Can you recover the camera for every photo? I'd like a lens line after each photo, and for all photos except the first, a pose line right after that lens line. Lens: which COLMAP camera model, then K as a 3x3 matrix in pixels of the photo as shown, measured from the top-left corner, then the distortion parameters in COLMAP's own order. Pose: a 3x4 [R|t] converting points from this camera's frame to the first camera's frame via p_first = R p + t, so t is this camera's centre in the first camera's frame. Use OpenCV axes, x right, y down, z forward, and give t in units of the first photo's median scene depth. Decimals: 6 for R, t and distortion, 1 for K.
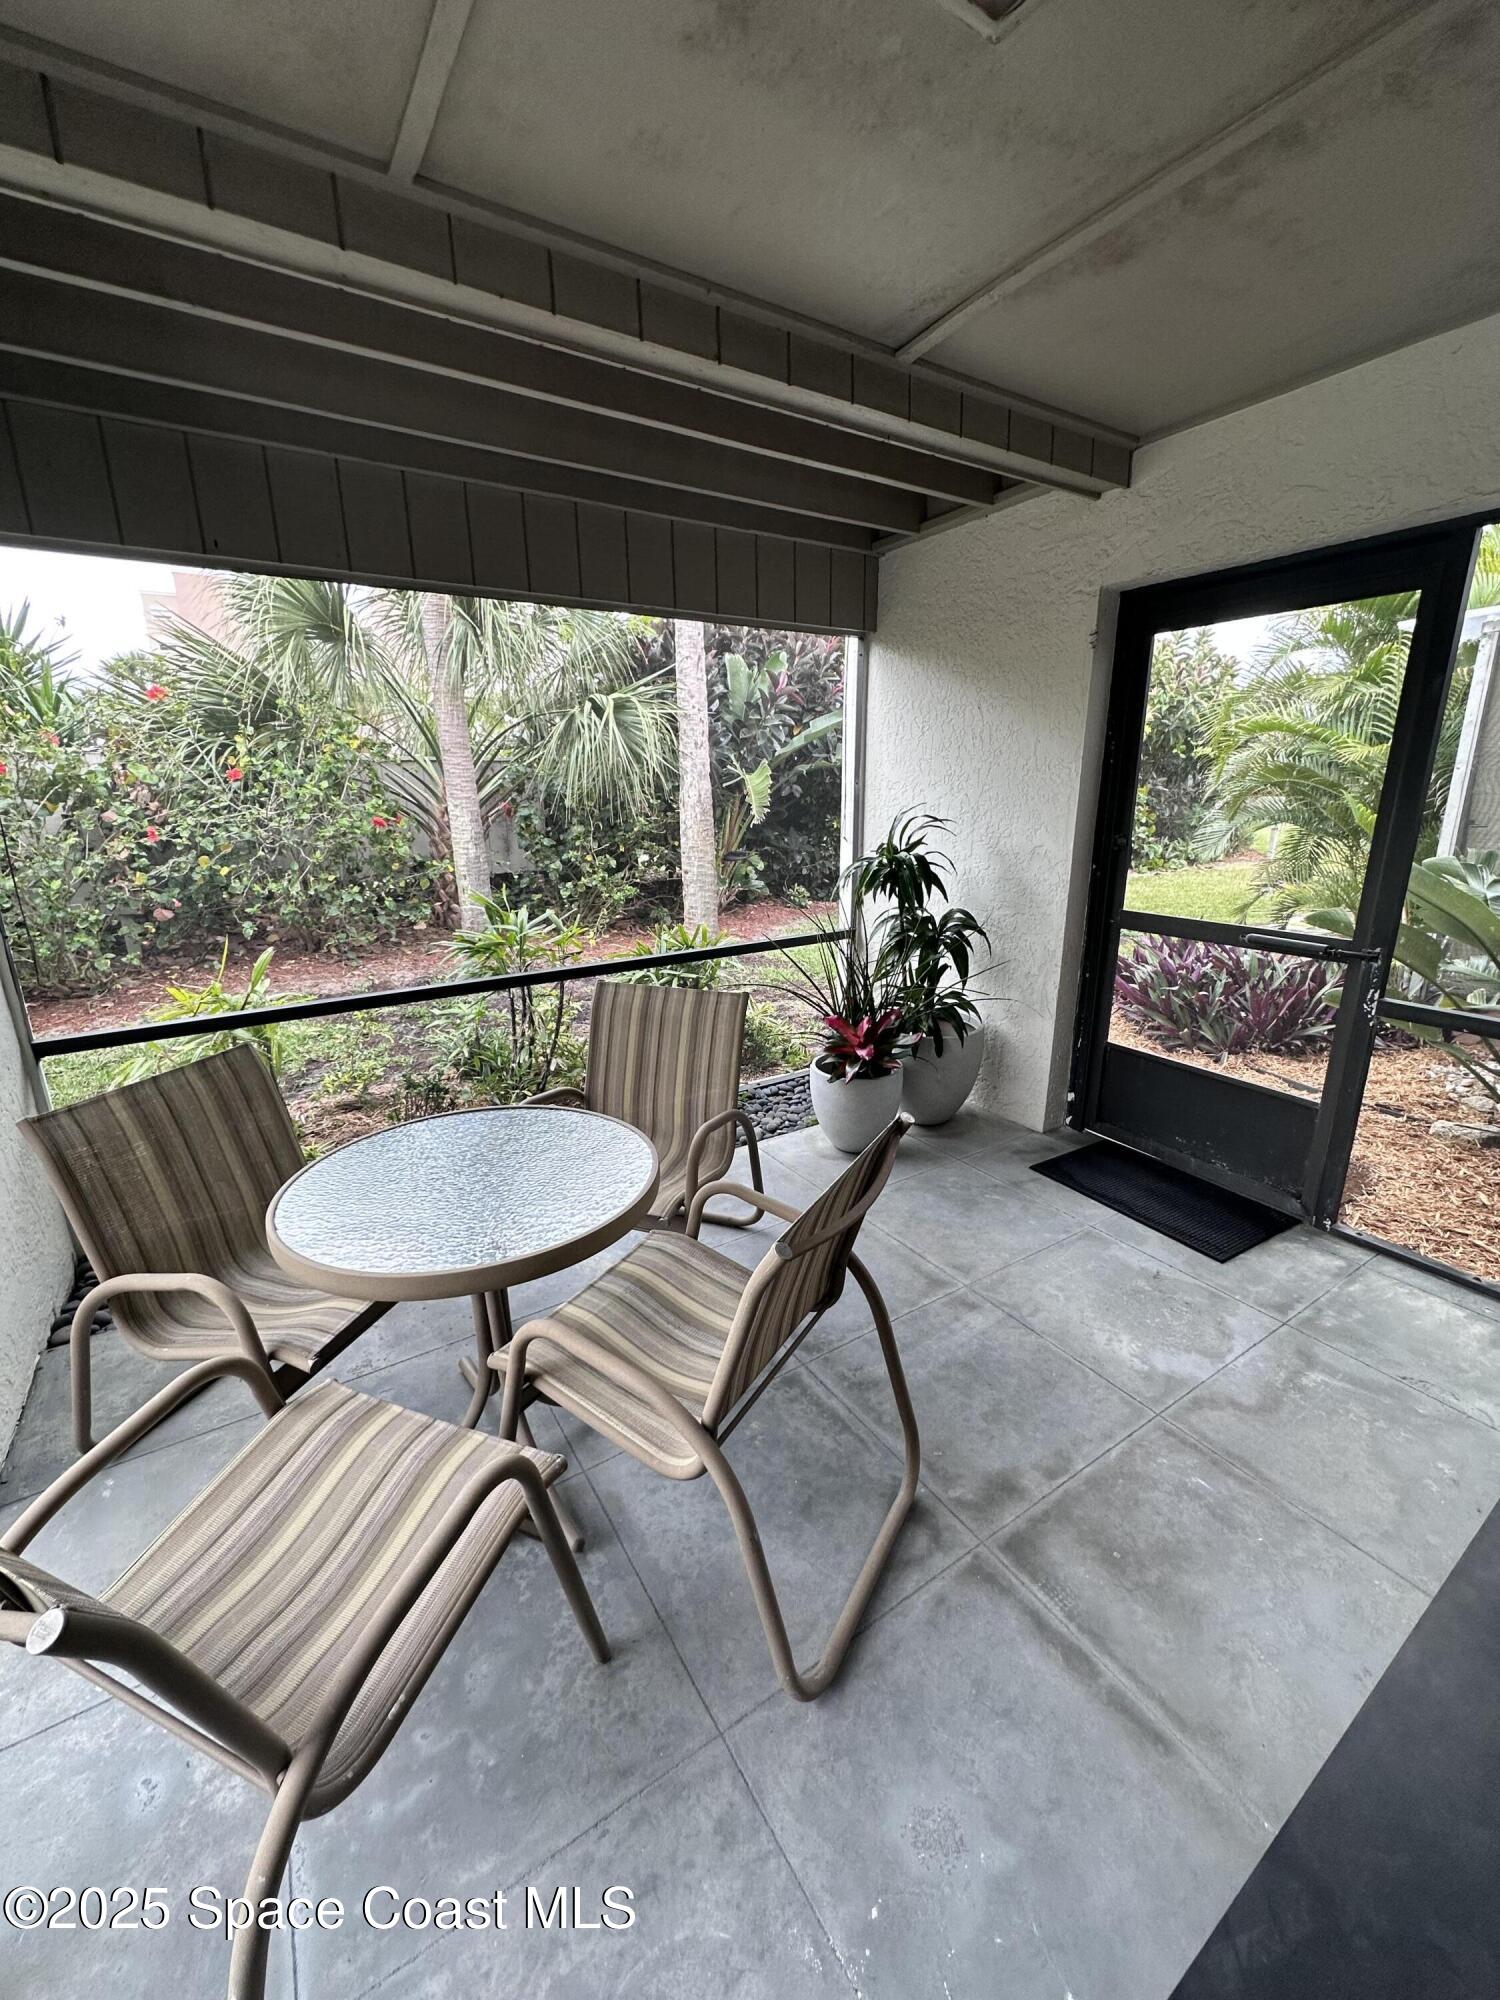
lens RADIAL K [[800.6, 0, 750.0], [0, 800.6, 1000.0], [0, 0, 1]] dist [0.004165, 0.000122]
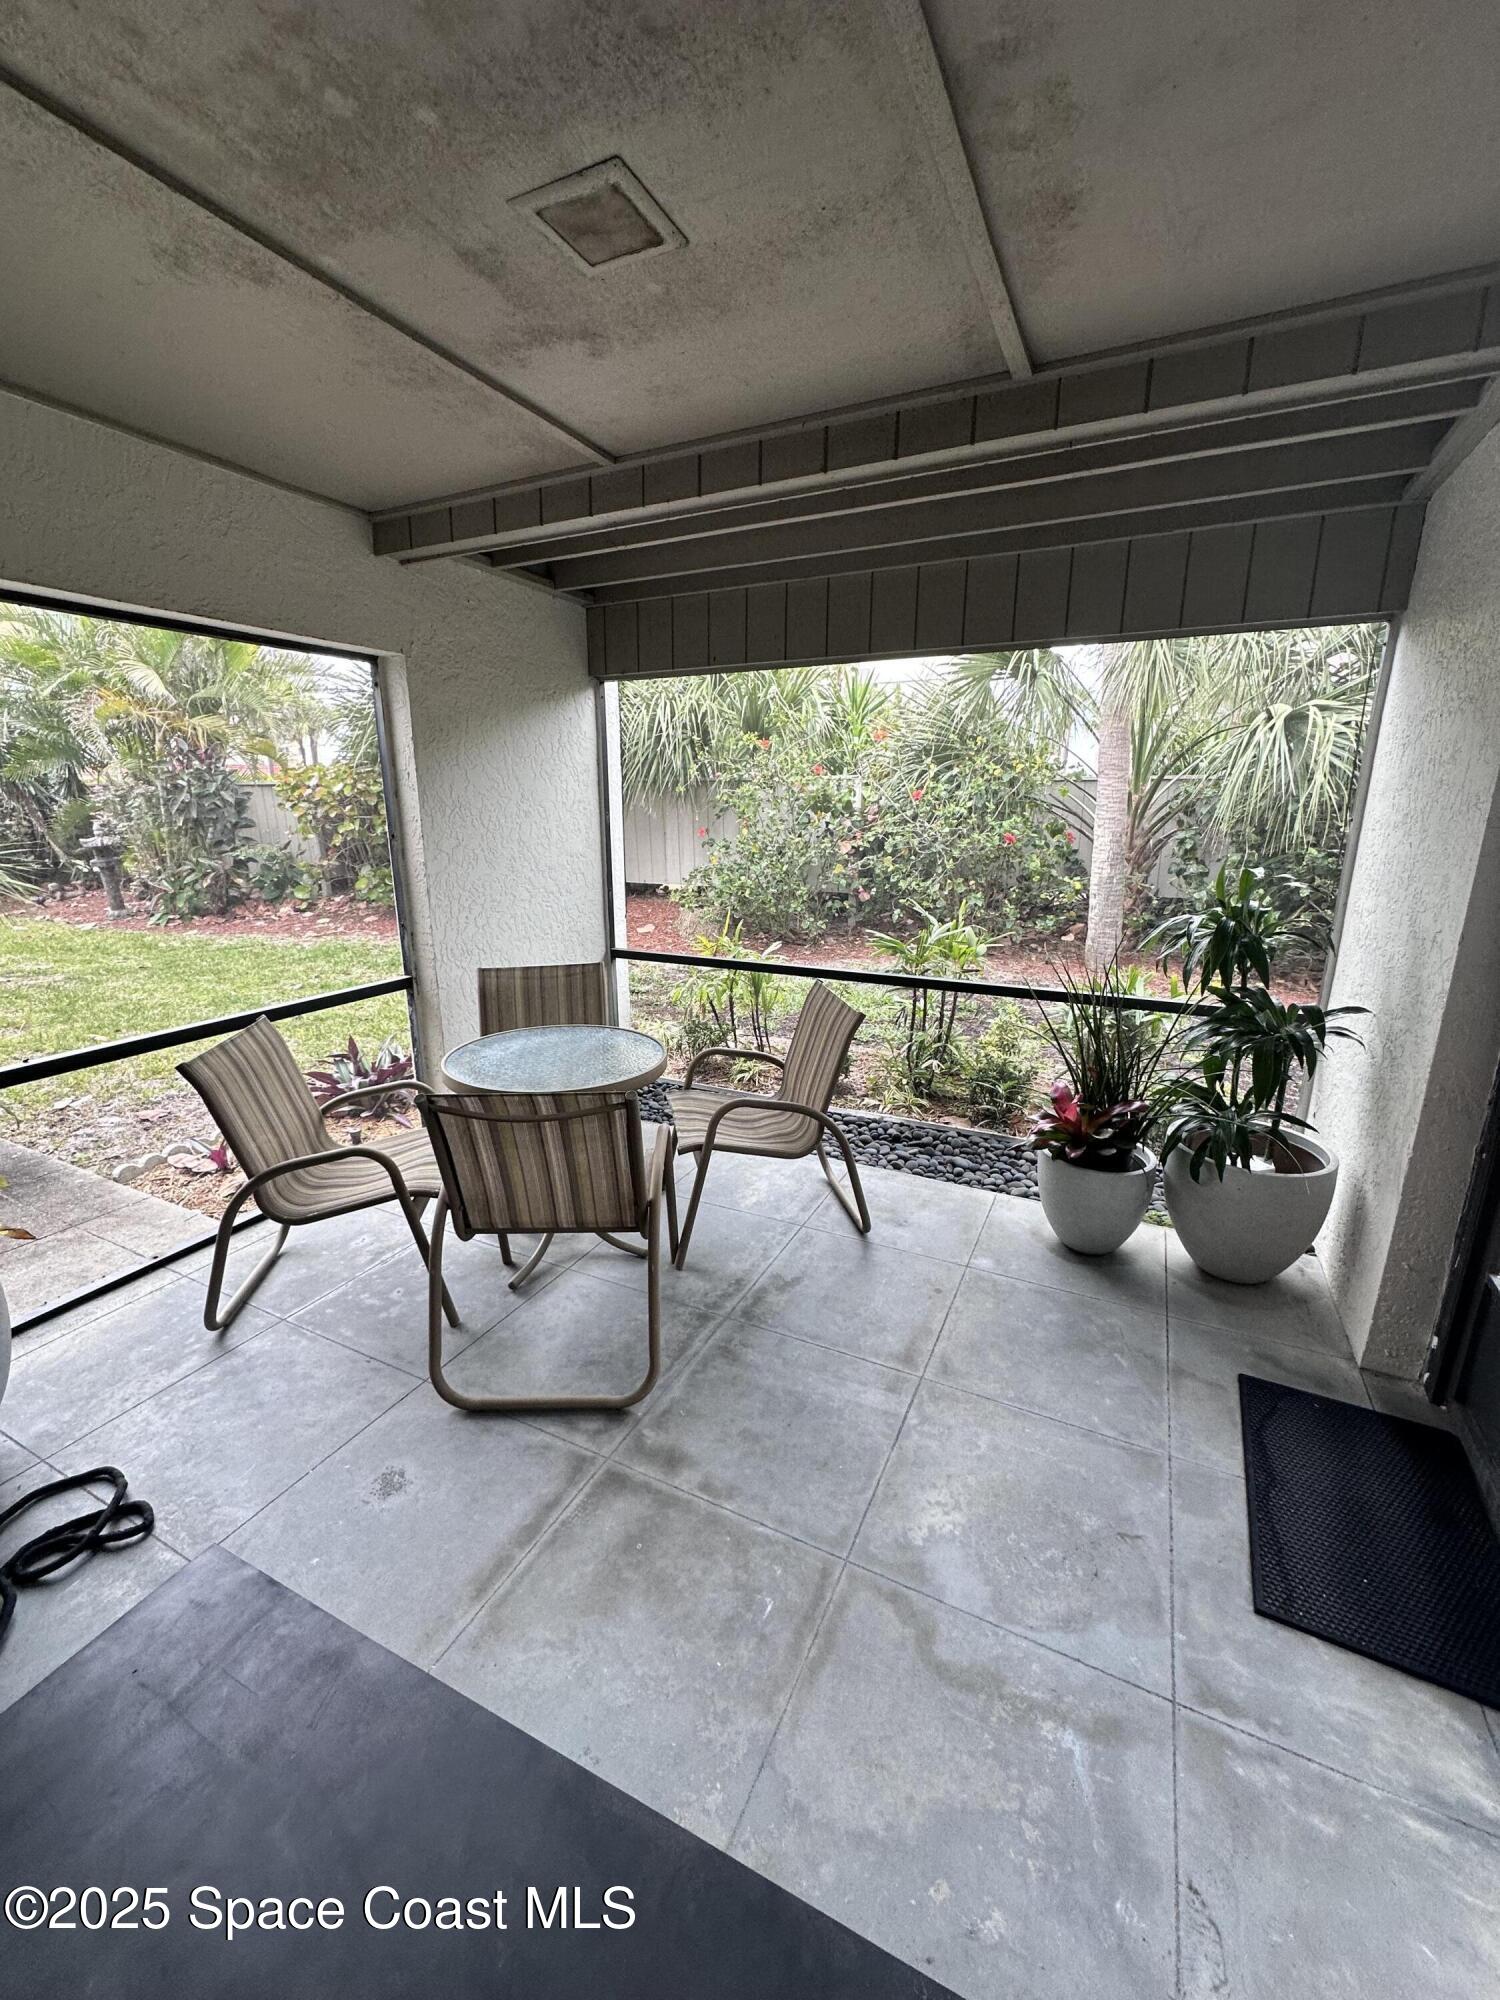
lens RADIAL K [[795.4, 0, 750.0], [0, 795.4, 1000.0], [0, 0, 1]] dist [-0.000418, 0.000230]
pose [[0.516053, 0.221431, -0.827440, 0.864350], [-0.230345, 0.966298, 0.114930, -0.122470], [0.825003, 0.131286, 0.549667, 0.300180]]
